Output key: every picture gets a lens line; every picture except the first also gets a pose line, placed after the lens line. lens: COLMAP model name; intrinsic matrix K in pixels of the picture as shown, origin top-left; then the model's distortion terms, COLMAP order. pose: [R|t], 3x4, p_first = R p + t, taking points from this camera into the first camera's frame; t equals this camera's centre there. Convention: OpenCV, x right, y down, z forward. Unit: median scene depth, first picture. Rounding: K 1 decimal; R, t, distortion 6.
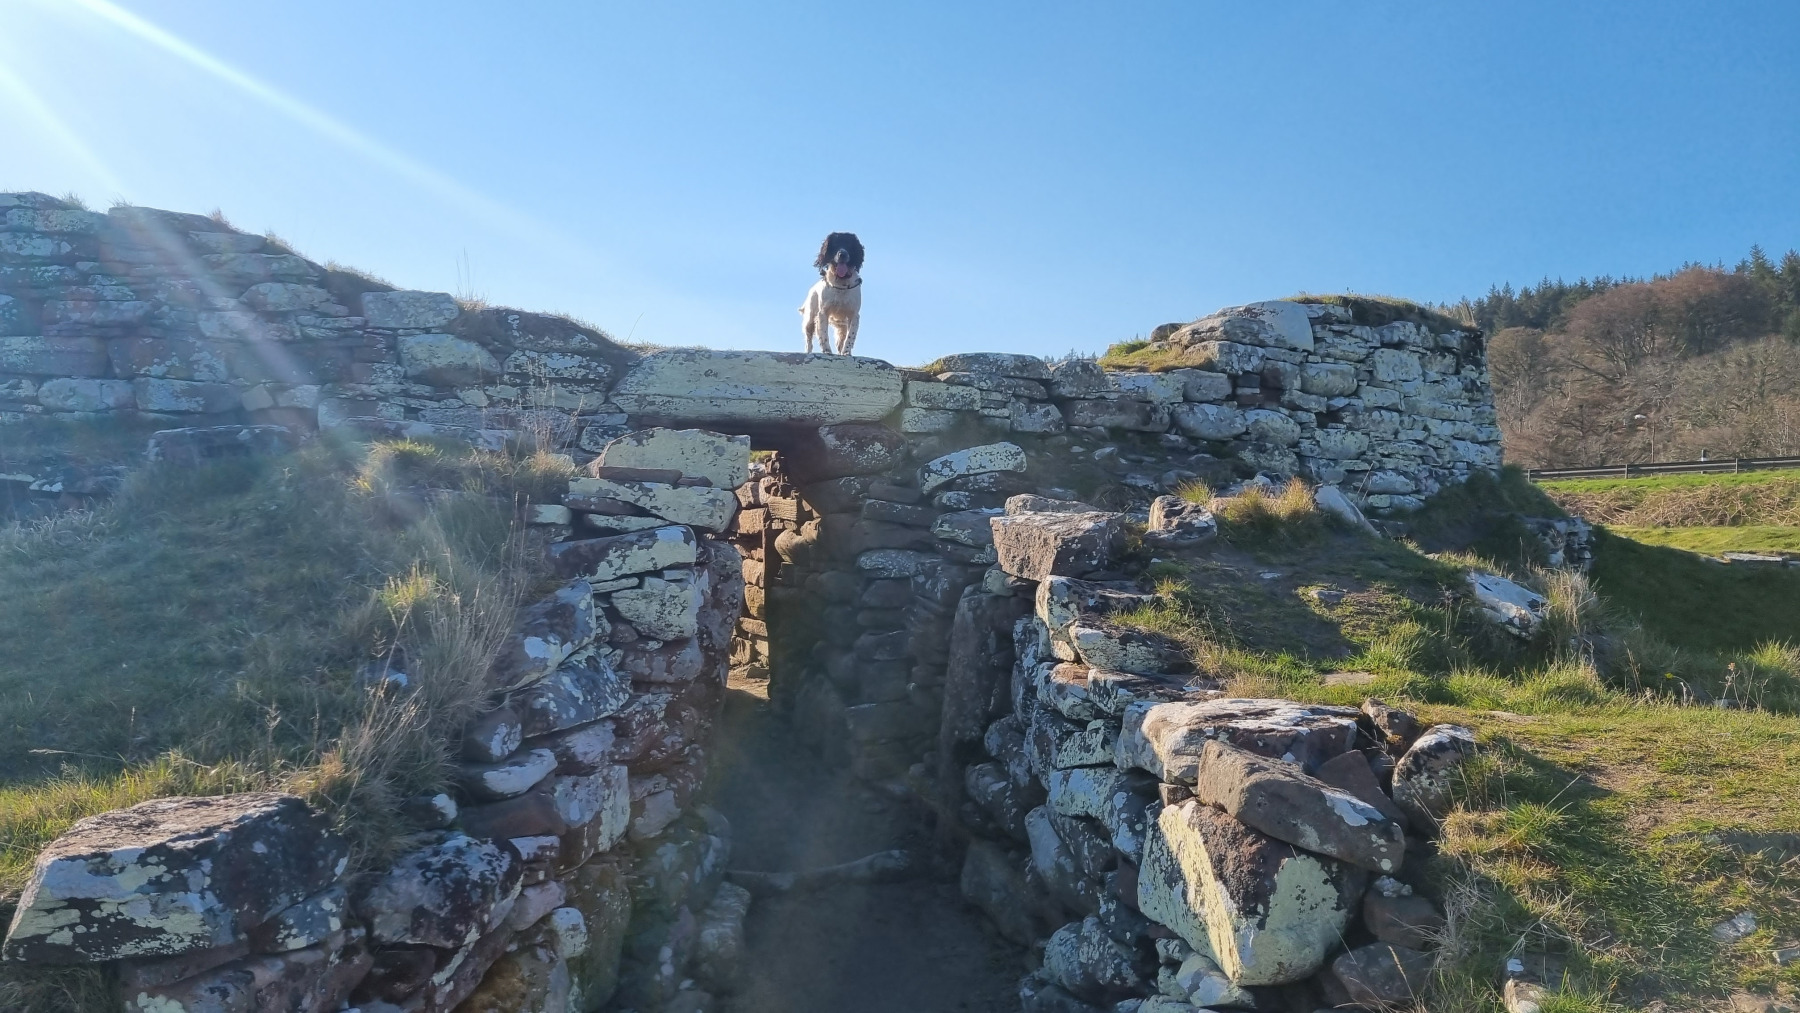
lens RADIAL K [[1351.0, 0, 891.2], [0, 1351.0, 514.9], [0, 0, 1]] dist [0.045794, -0.007055]
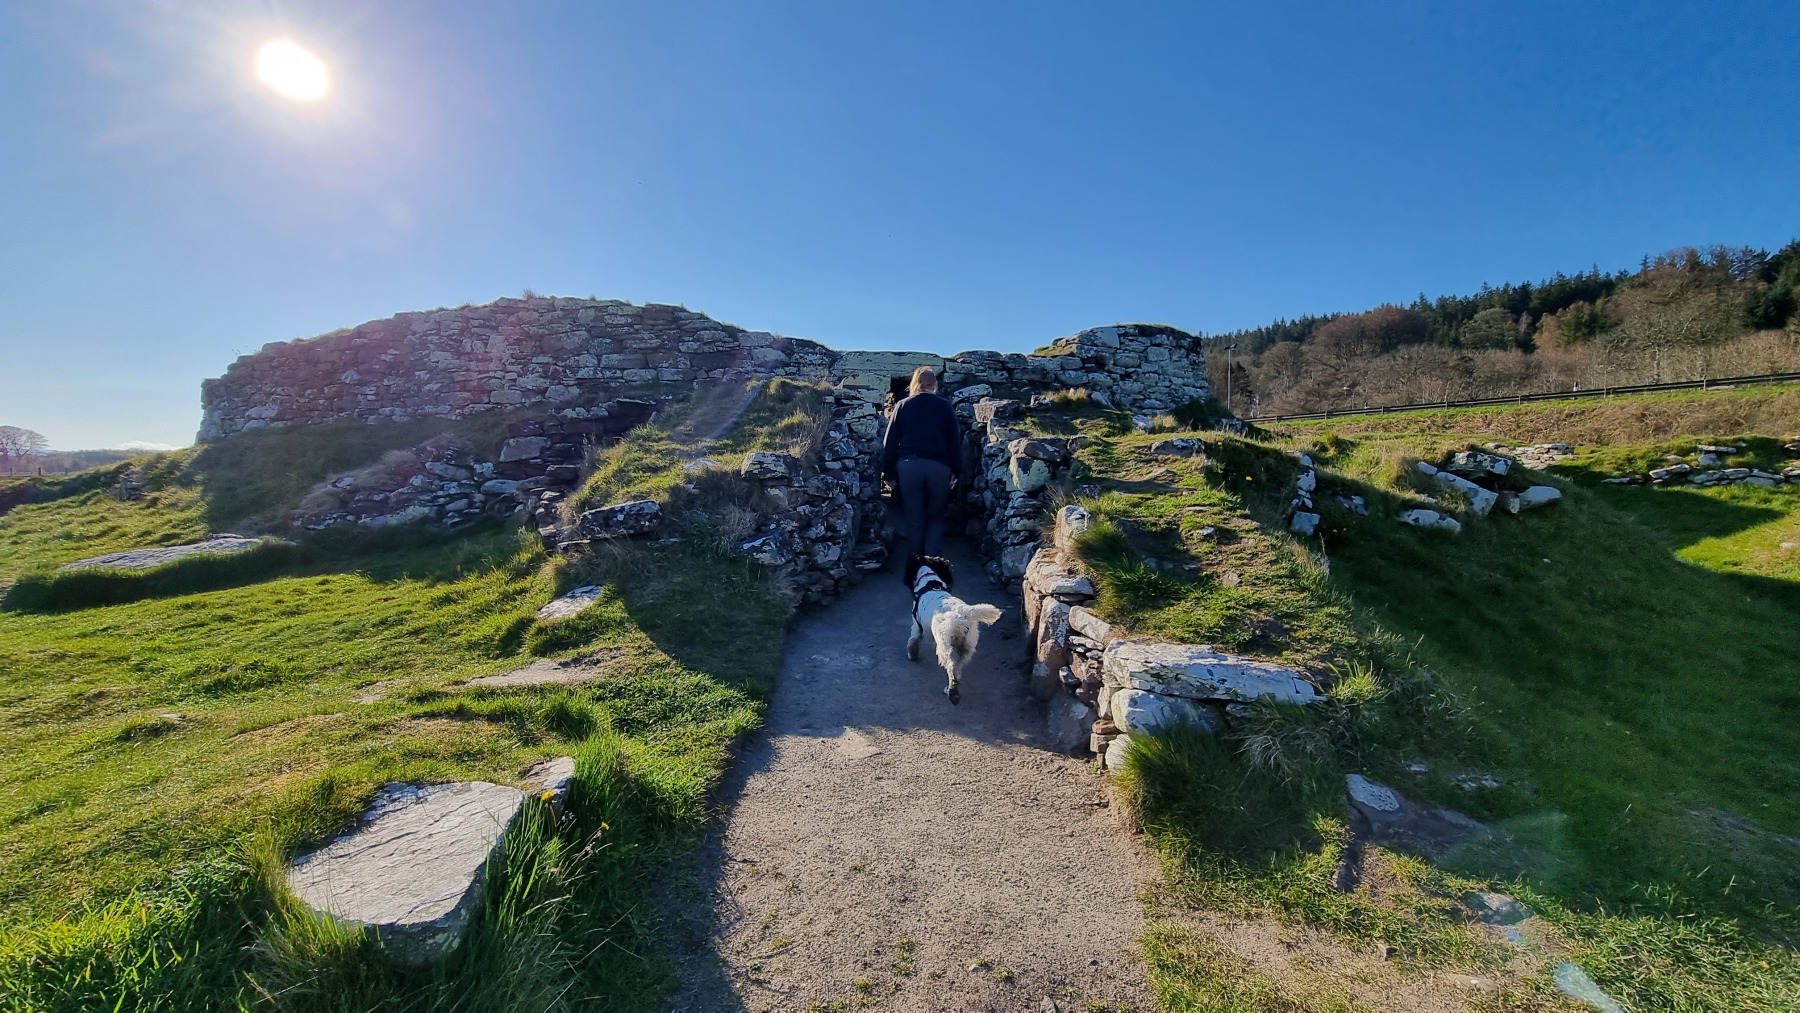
lens RADIAL K [[734.5, 0, 910.8], [0, 734.5, 504.7], [0, 0, 1]] dist [-0.001763, 0.000231]
pose [[0.998796, -0.018837, -0.045289, 0.004403], [0.021881, 0.997467, 0.067688, 0.065053], [0.043899, -0.068597, 0.996678, -0.349177]]
